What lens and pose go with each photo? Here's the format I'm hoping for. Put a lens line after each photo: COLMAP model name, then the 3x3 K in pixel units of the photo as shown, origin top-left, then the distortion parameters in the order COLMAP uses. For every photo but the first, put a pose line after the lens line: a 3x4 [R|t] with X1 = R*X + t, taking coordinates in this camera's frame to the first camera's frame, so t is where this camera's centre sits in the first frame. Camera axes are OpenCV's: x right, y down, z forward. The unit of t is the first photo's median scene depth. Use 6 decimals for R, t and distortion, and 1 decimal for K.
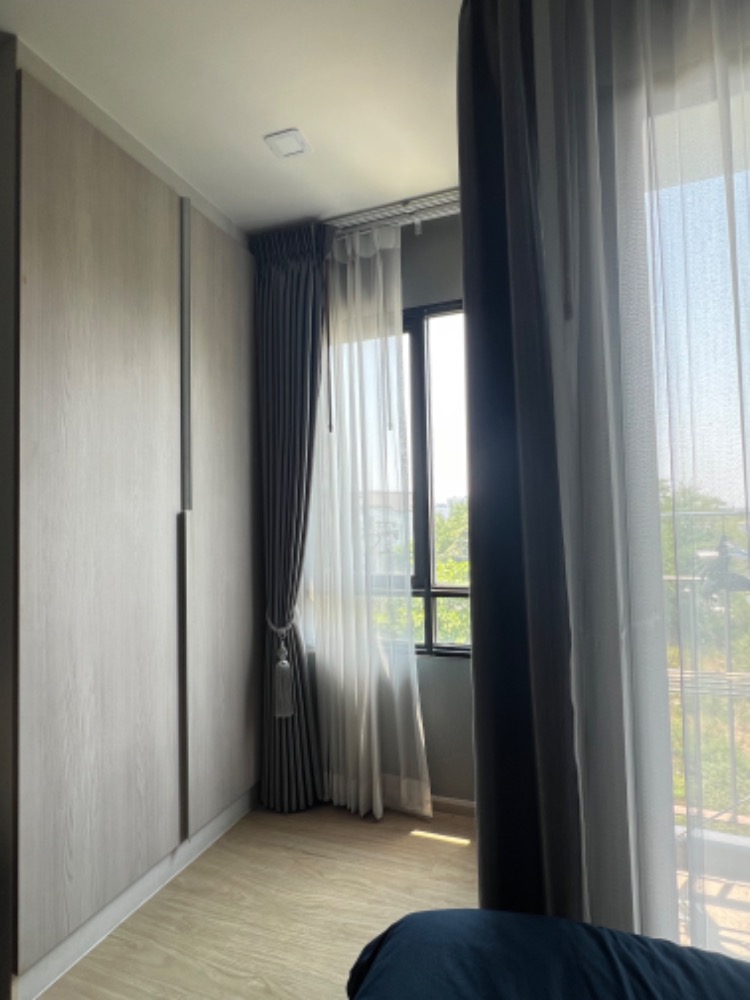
lens RADIAL K [[535.1, 0, 377.9], [0, 535.1, 504.7], [0, 0, 1]] dist [-0.003715, 0.000647]
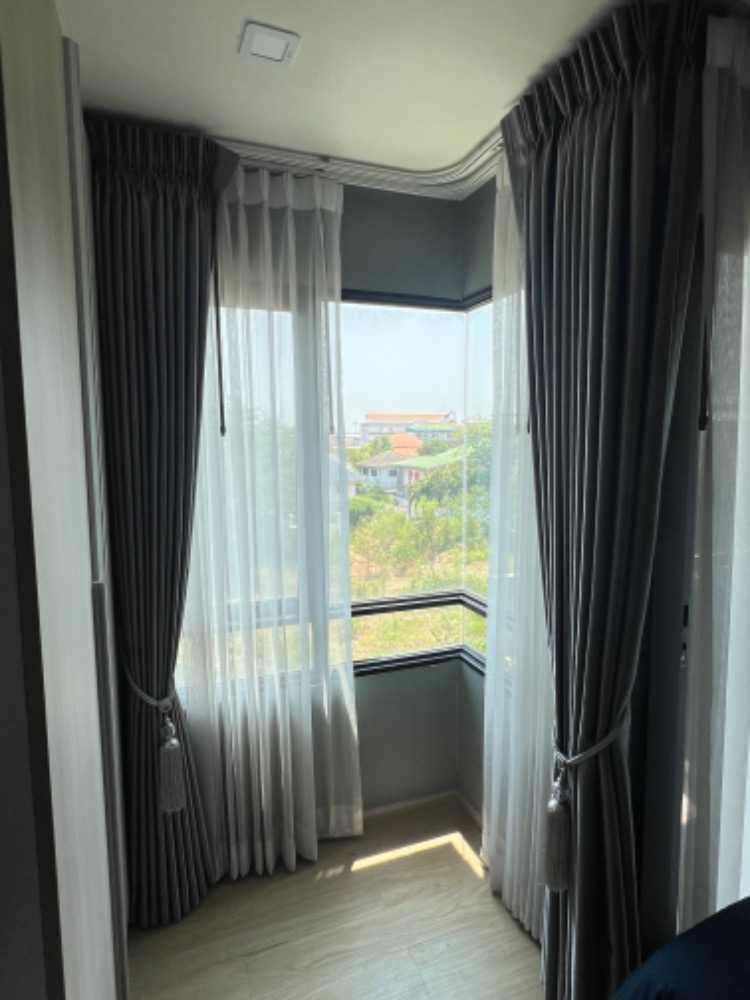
lens RADIAL K [[567.2, 0, 373.7], [0, 567.2, 495.8], [0, 0, 1]] dist [-0.003992, -0.001015]
pose [[0.749822, -0.053313, 0.659488, -0.473806], [-0.031773, 0.992697, 0.116374, -0.154851], [-0.660876, -0.108214, 0.742652, 0.253981]]
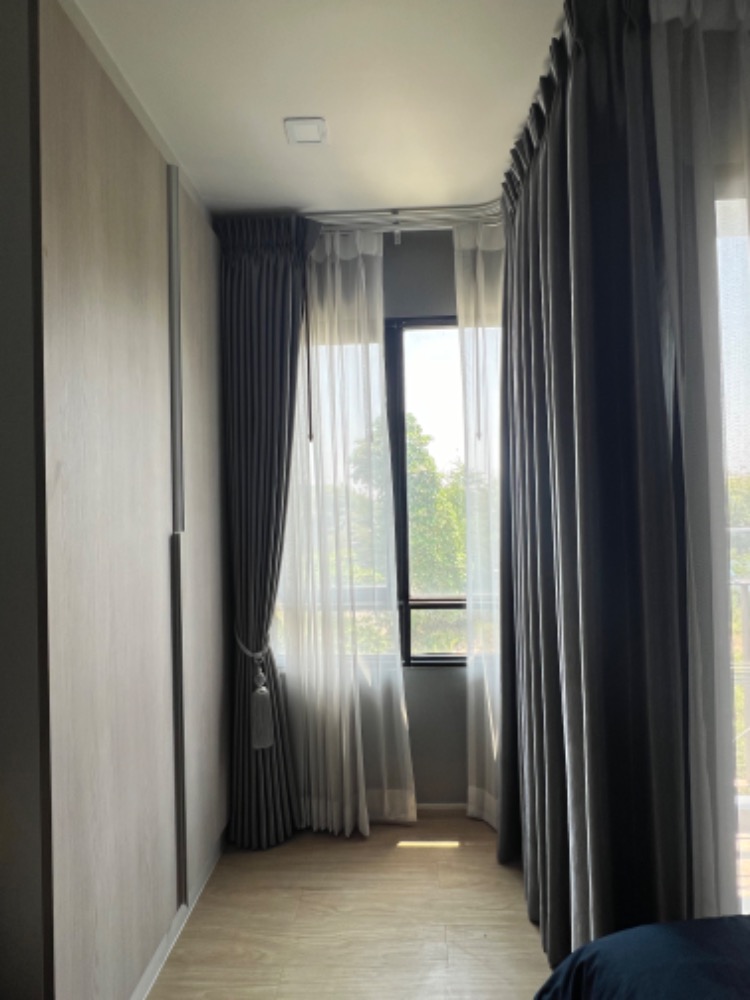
lens RADIAL K [[535.1, 0, 372.8], [0, 535.1, 502.6], [0, 0, 1]] dist [-0.003715, 0.000647]
pose [[0.950573, 0.001973, 0.310496, -0.282870], [-0.009064, 0.999730, 0.021397, -0.050424], [-0.310370, -0.023153, 0.950334, 0.067108]]
